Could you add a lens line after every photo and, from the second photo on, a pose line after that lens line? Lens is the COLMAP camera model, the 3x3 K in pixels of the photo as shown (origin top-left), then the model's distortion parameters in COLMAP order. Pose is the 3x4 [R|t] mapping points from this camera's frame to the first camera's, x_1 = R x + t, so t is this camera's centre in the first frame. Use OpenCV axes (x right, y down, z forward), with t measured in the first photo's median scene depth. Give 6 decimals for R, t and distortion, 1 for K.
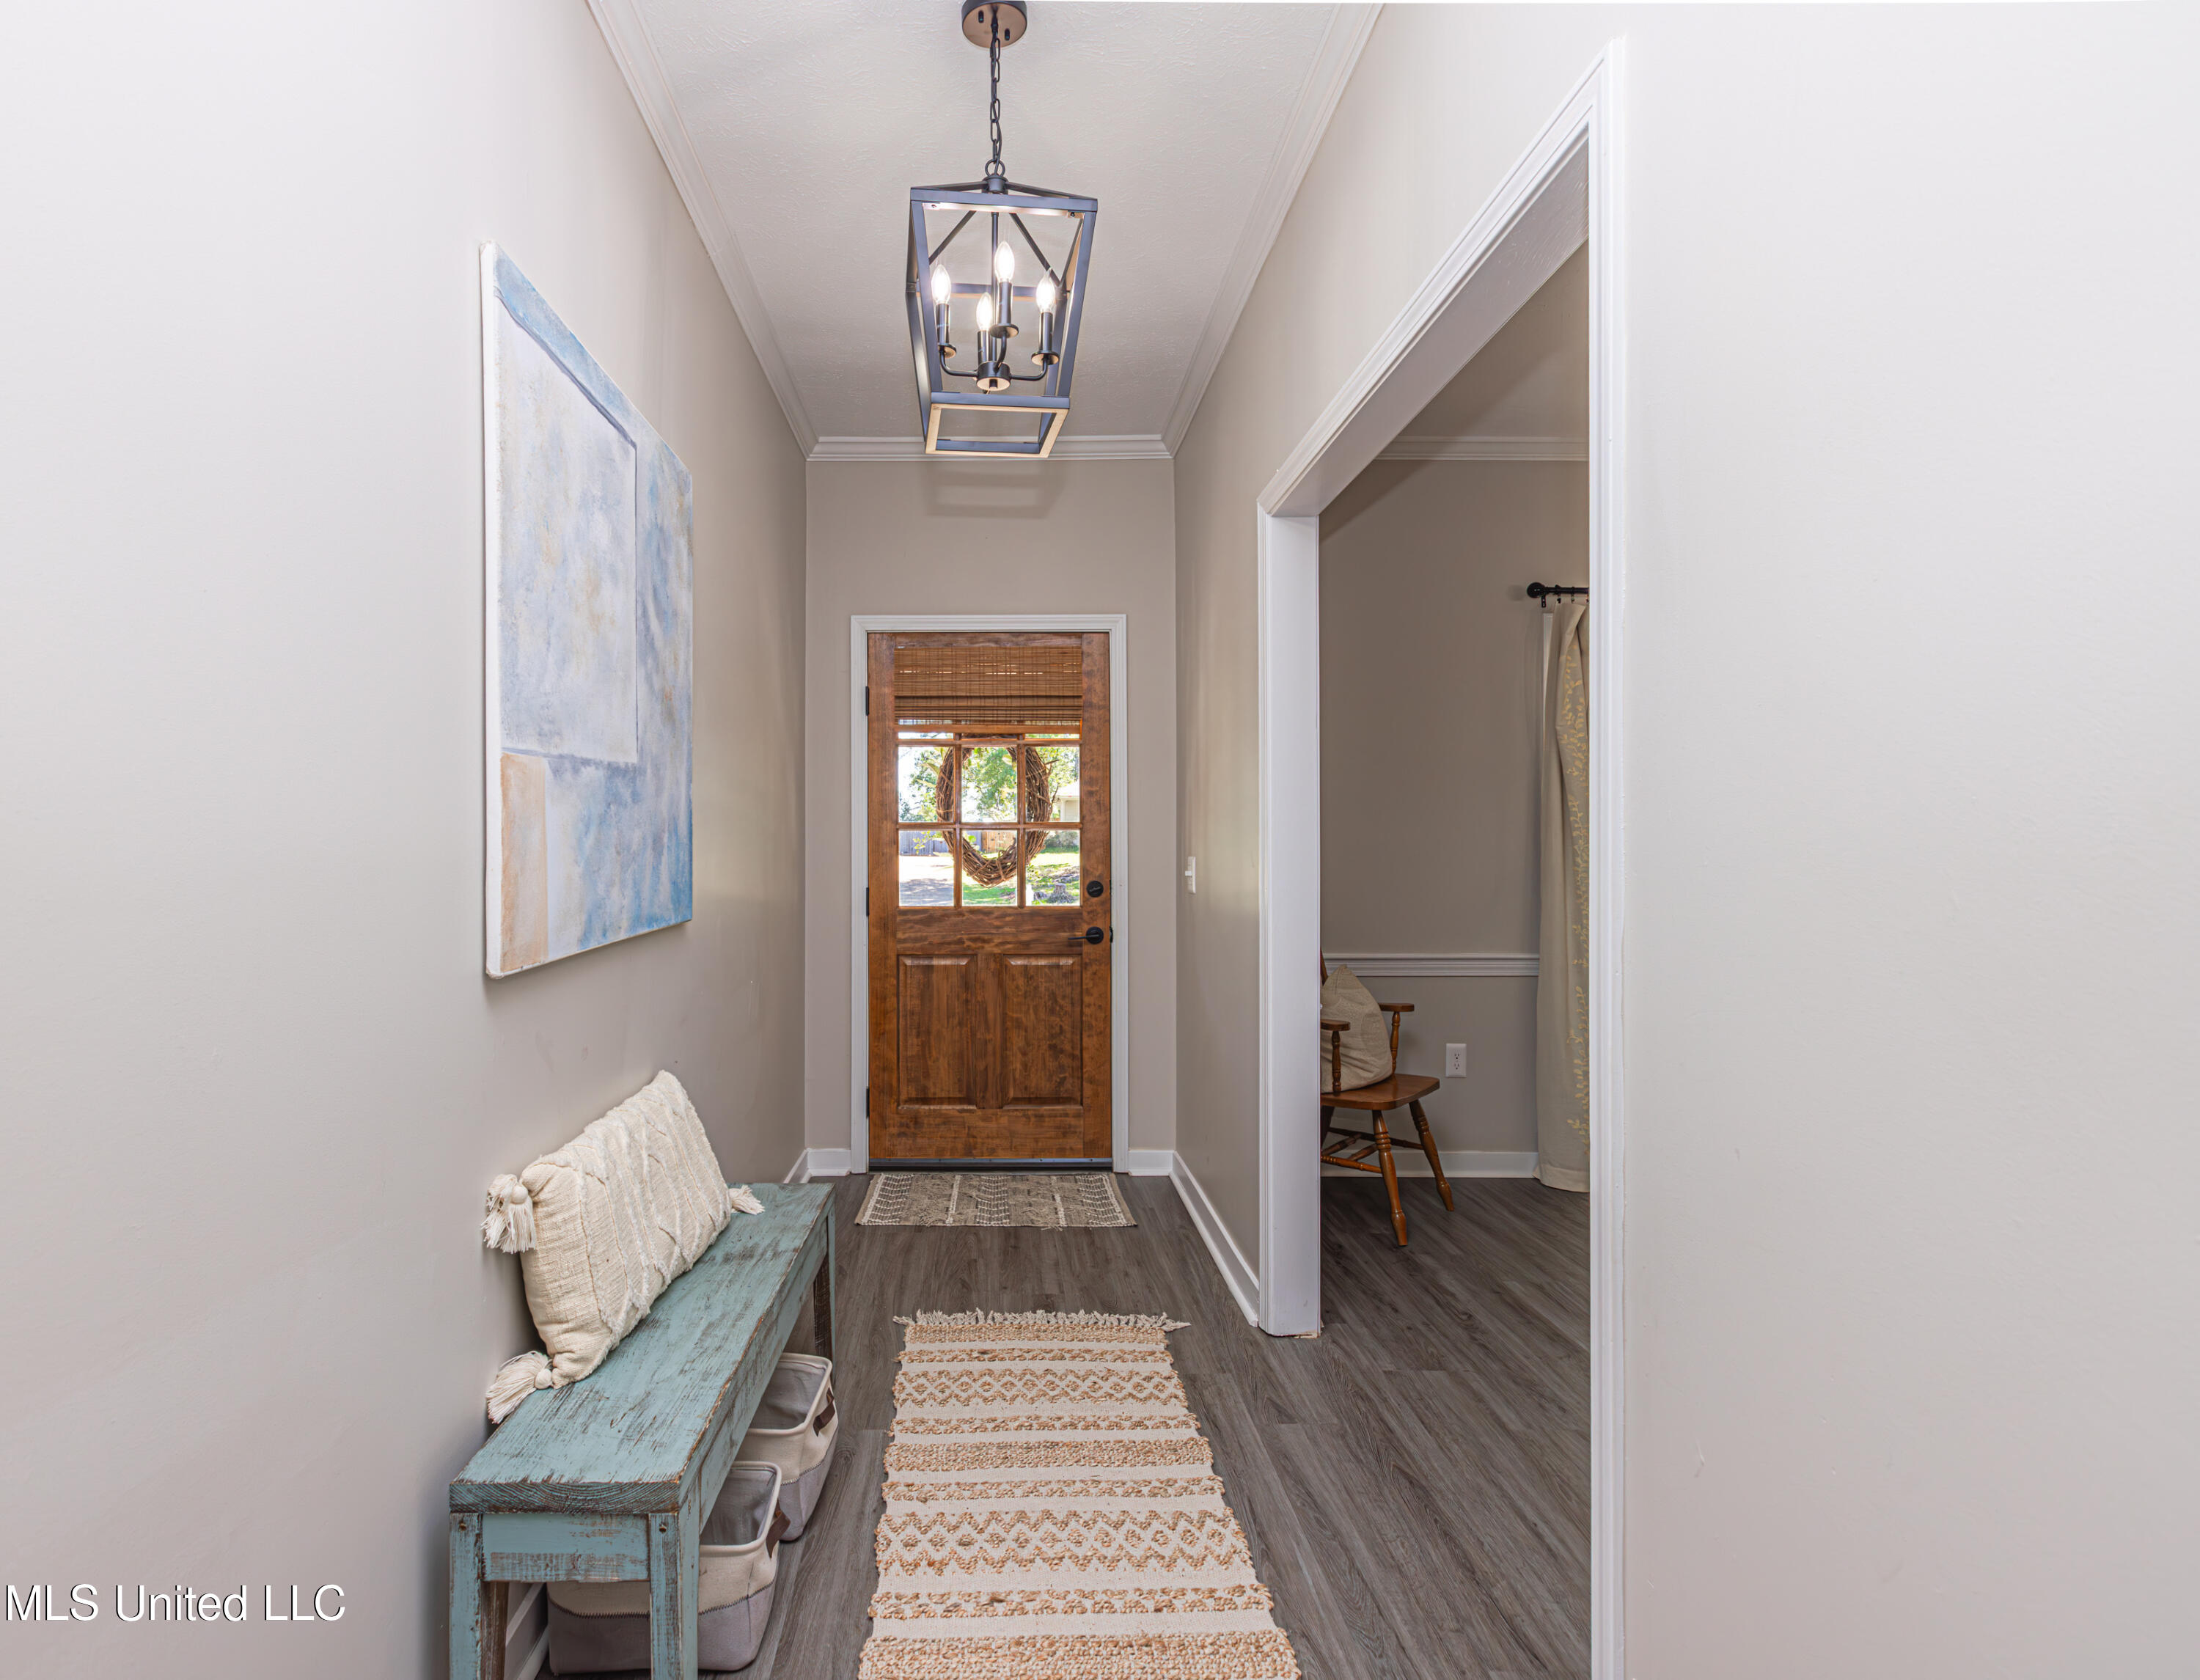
lens RADIAL K [[1364.0, 0, 1096.1], [0, 1364.0, 843.7], [0, 0, 1]] dist [-0.000178, 0.000109]
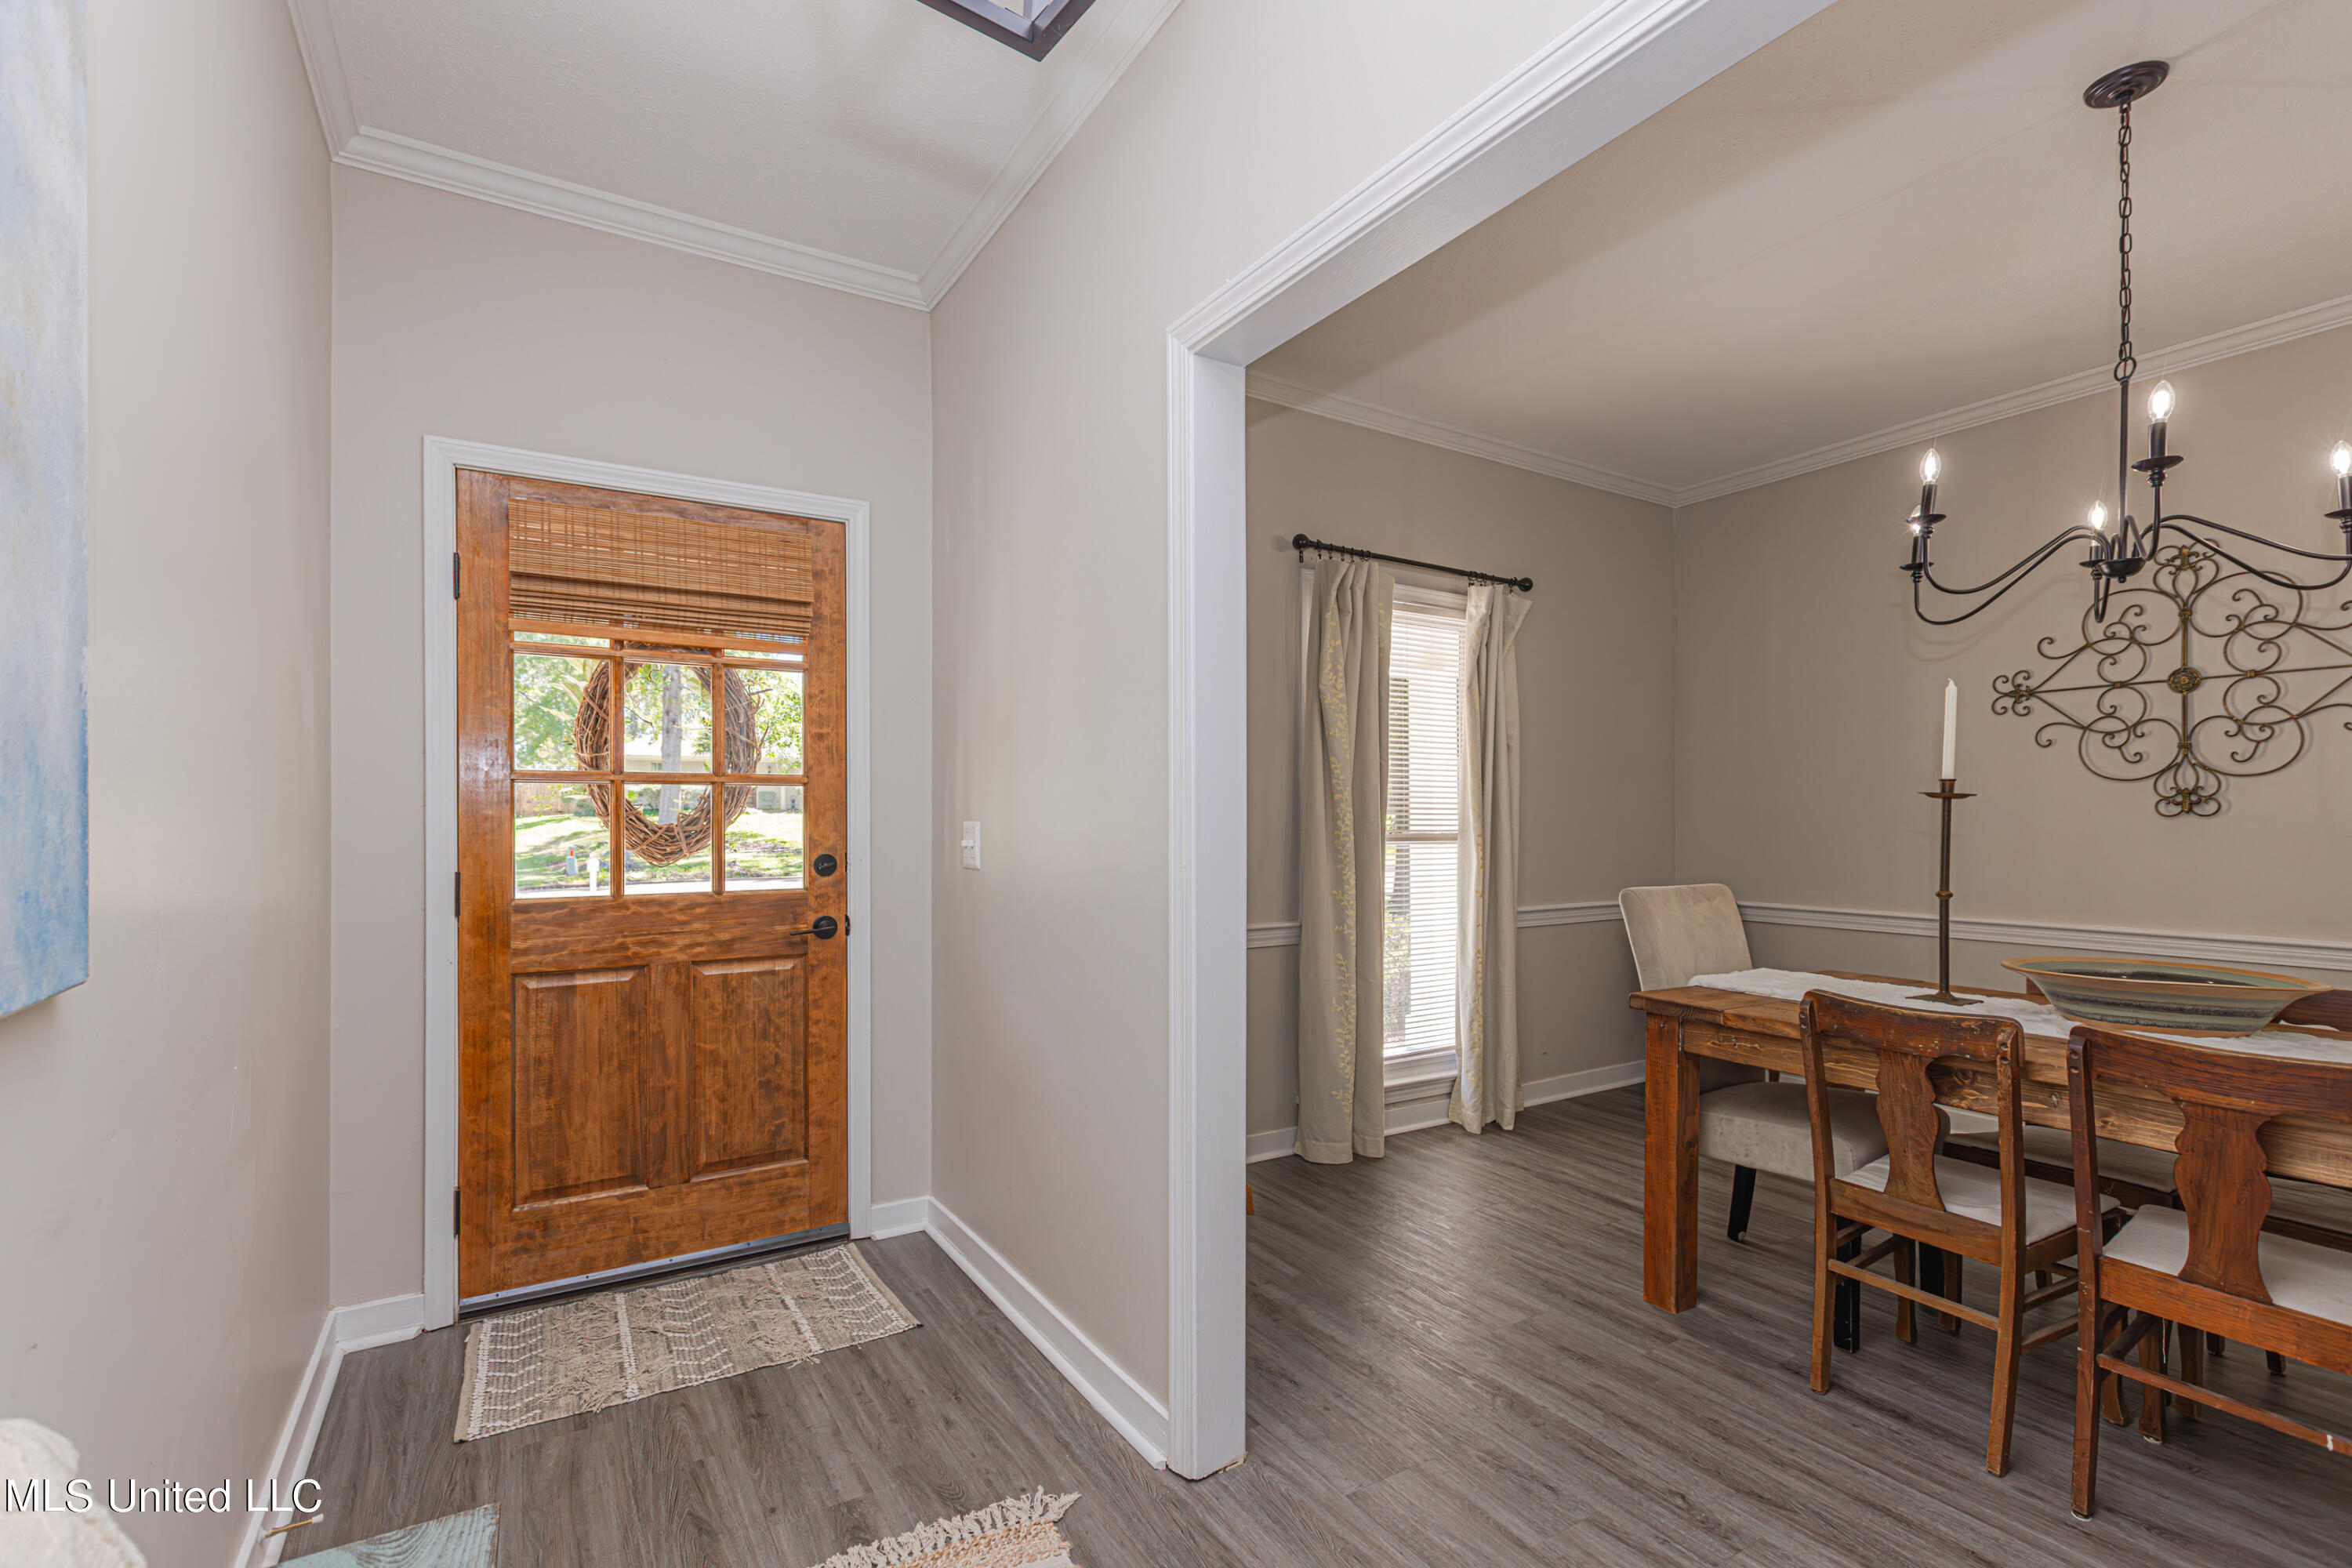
lens RADIAL K [[1073.6, 0, 1203.5], [0, 1073.6, 814.2], [0, 0, 1]] dist [0.004967, 0.000552]
pose [[0.859950, 0.000278, 0.510379, -0.124290], [-0.003460, 0.999980, 0.005285, 0.001528], [-0.510367, -0.006311, 0.859933, 0.394278]]
